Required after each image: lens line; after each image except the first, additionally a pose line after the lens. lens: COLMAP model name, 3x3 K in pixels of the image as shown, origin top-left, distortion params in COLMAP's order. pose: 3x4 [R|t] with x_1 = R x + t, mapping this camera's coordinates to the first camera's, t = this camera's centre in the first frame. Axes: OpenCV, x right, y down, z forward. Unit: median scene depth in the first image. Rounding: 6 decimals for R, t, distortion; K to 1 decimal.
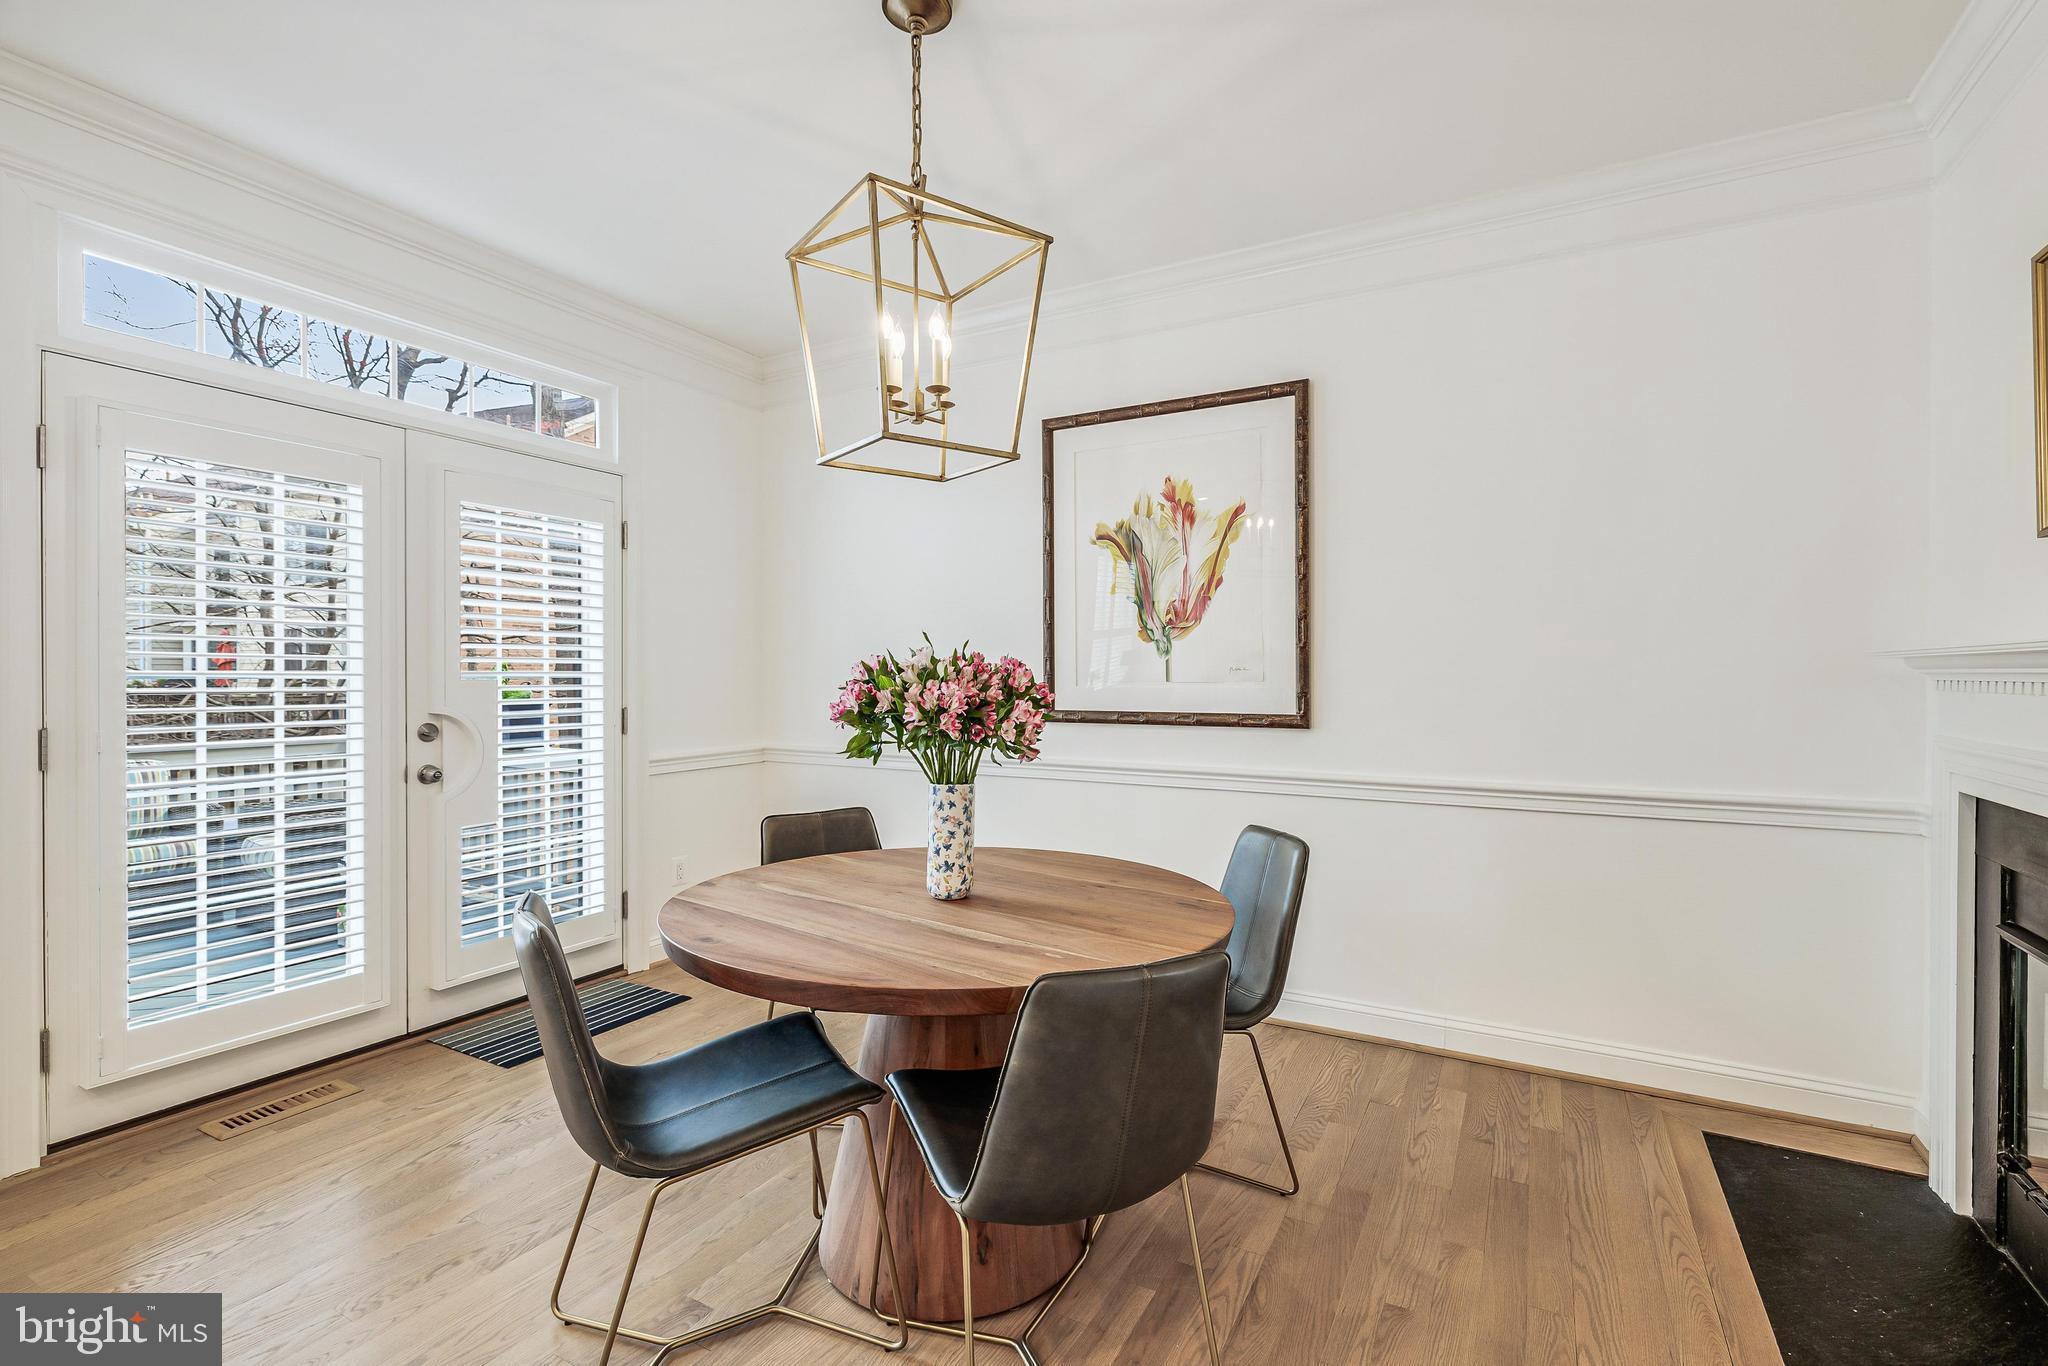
lens RADIAL K [[902.5, 0, 1052.5], [0, 902.5, 681.2], [0, 0, 1]] dist [0.000009, 0.000053]
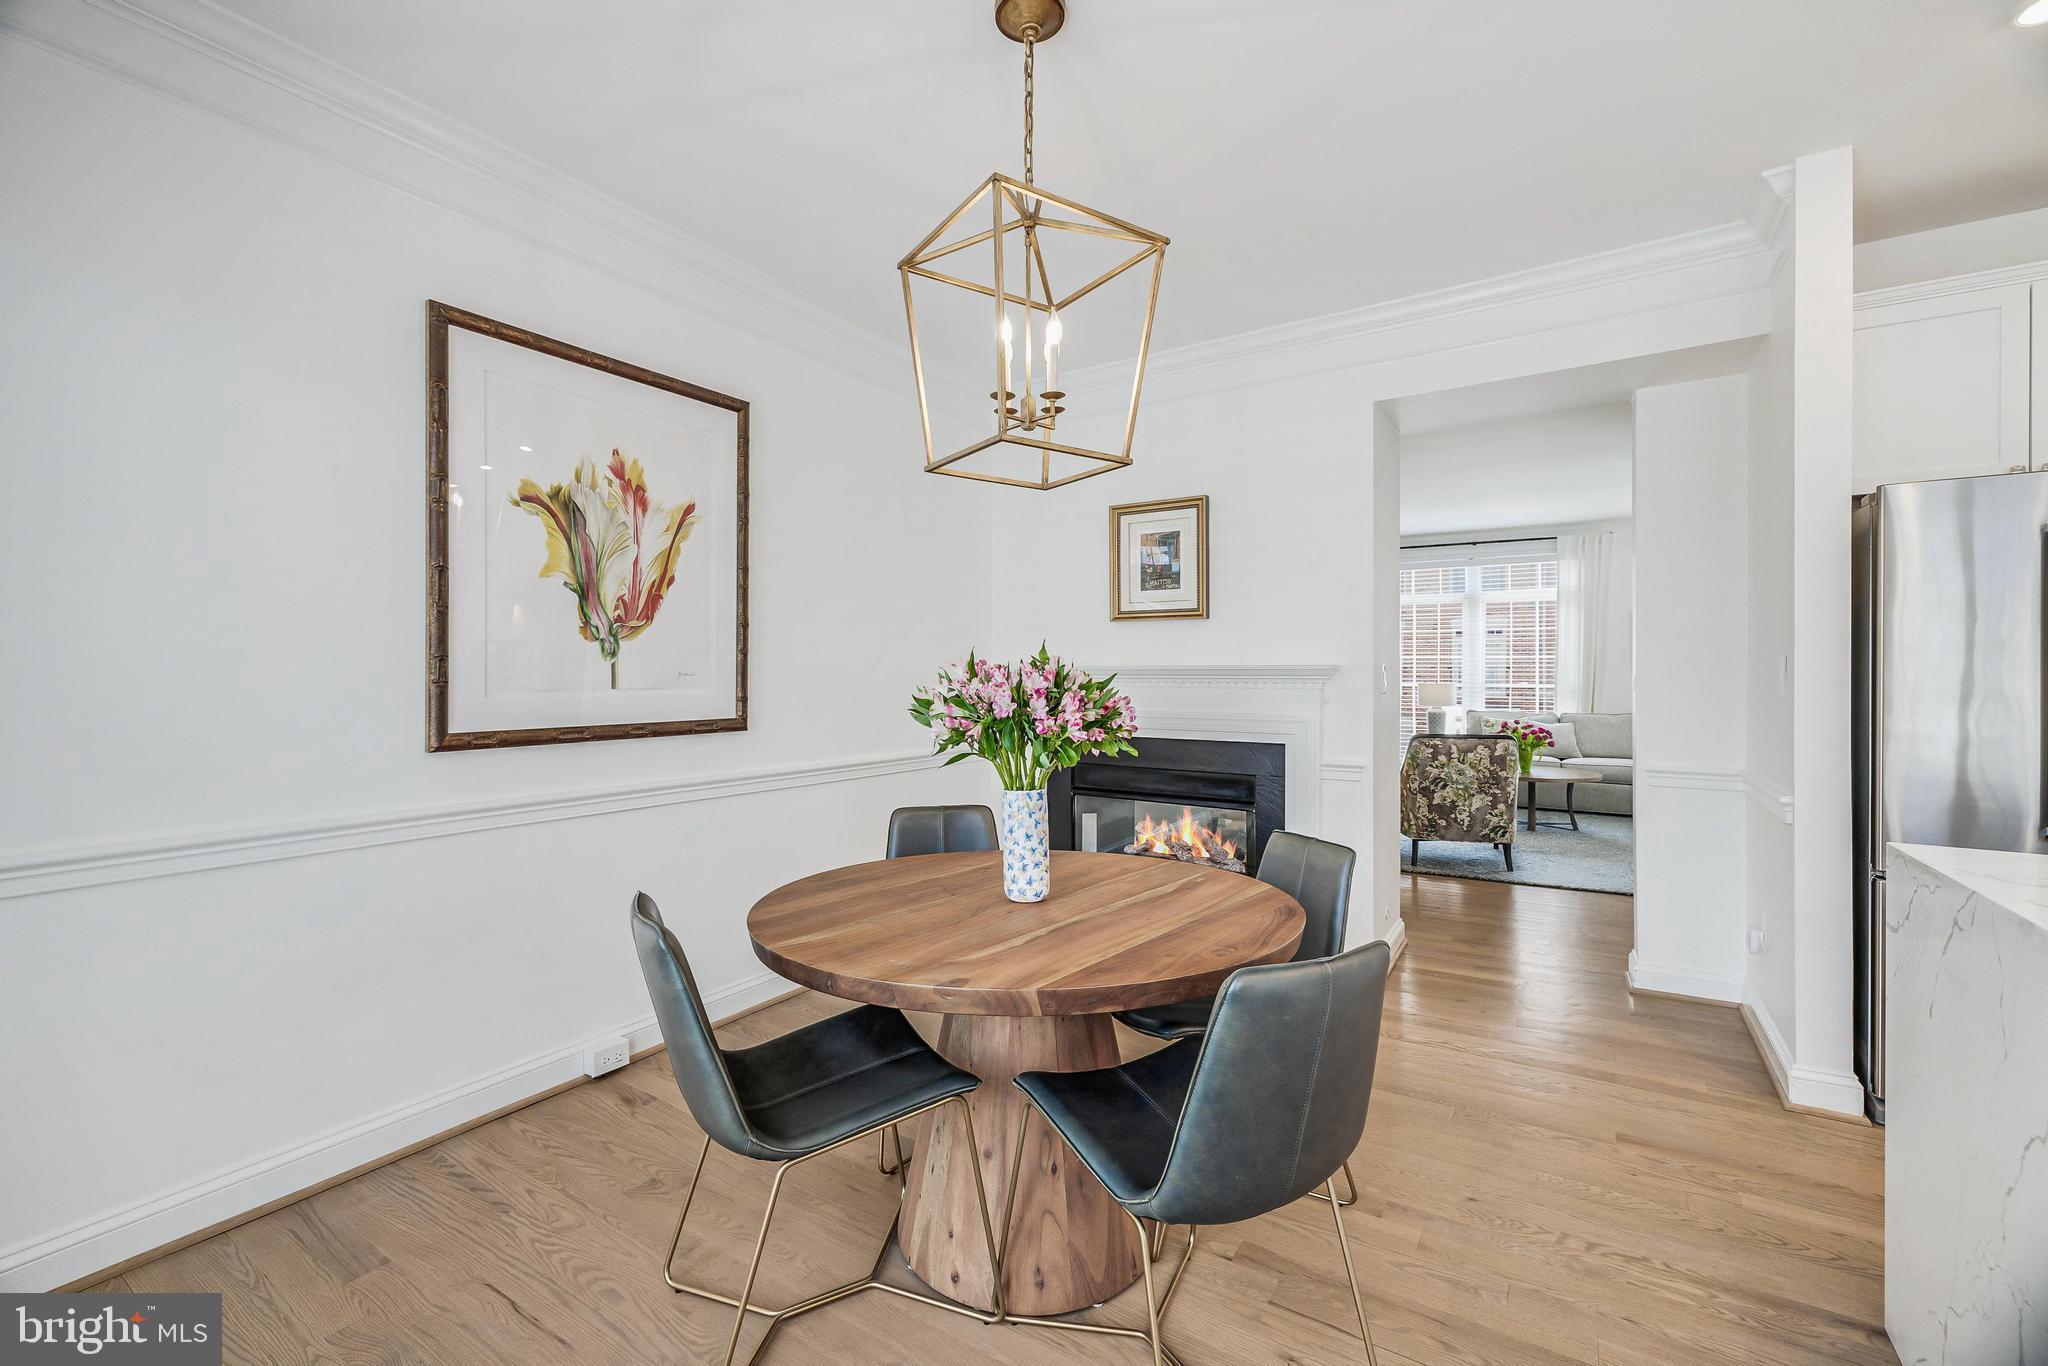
lens RADIAL K [[857.9, 0, 1015.7], [0, 857.9, 675.5], [0, 0, 1]] dist [0.003292, 0.000536]
pose [[0.087004, -0.004673, 0.996197, -0.662097], [0.008319, 0.999958, 0.003965, -0.012246], [-0.996173, 0.007942, 0.087039, 0.563471]]
